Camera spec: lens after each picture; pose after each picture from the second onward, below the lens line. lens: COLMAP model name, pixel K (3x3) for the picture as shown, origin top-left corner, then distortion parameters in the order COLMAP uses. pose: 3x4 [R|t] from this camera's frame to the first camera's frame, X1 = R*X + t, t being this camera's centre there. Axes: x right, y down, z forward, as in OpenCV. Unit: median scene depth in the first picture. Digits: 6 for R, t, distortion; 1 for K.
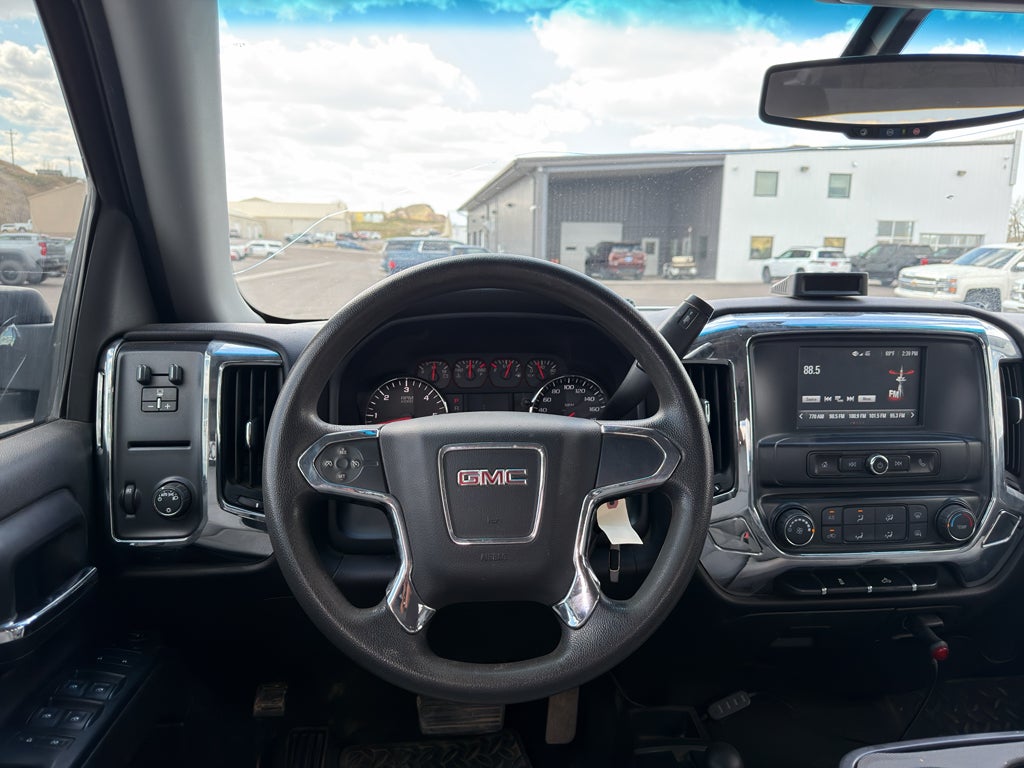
lens RADIAL K [[732.7, 0, 507.6], [0, 732.7, 385.3], [0, 0, 1]] dist [0.049144, -0.054678]
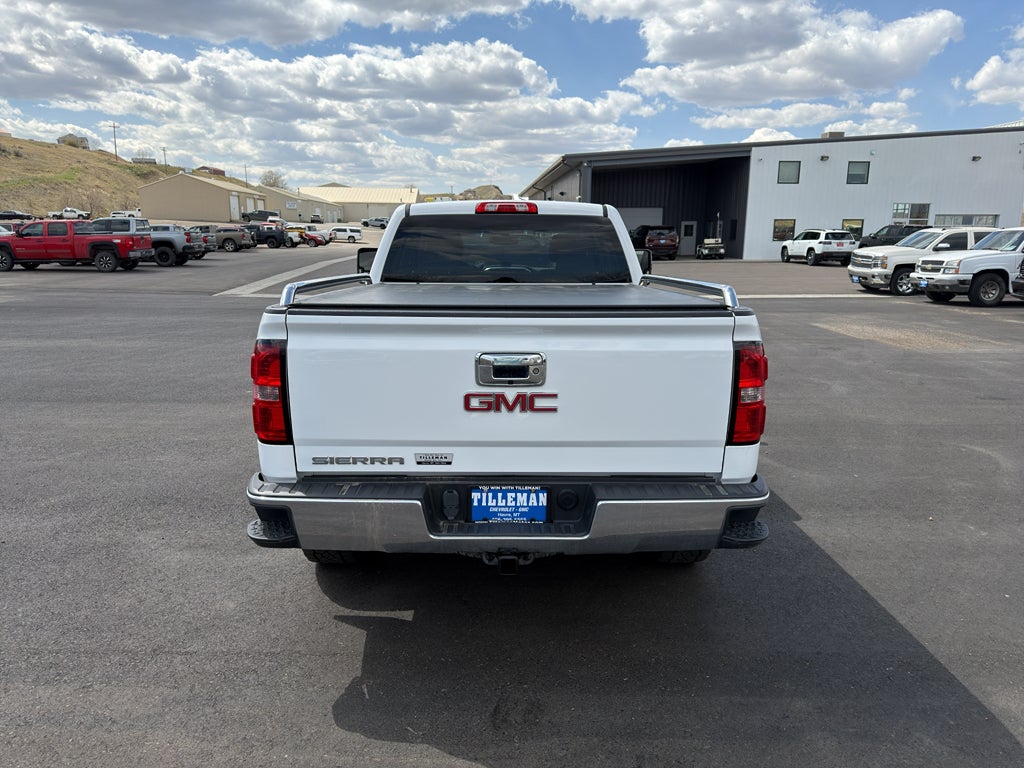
lens RADIAL K [[732.7, 0, 512.6], [0, 732.7, 394.2], [0, 0, 1]] dist [0.049144, -0.054678]
pose [[0.996320, 0.009707, -0.085163, 0.030336], [-0.006482, 0.999255, 0.038057, 0.023837], [0.085469, -0.037365, 0.995640, -0.165278]]
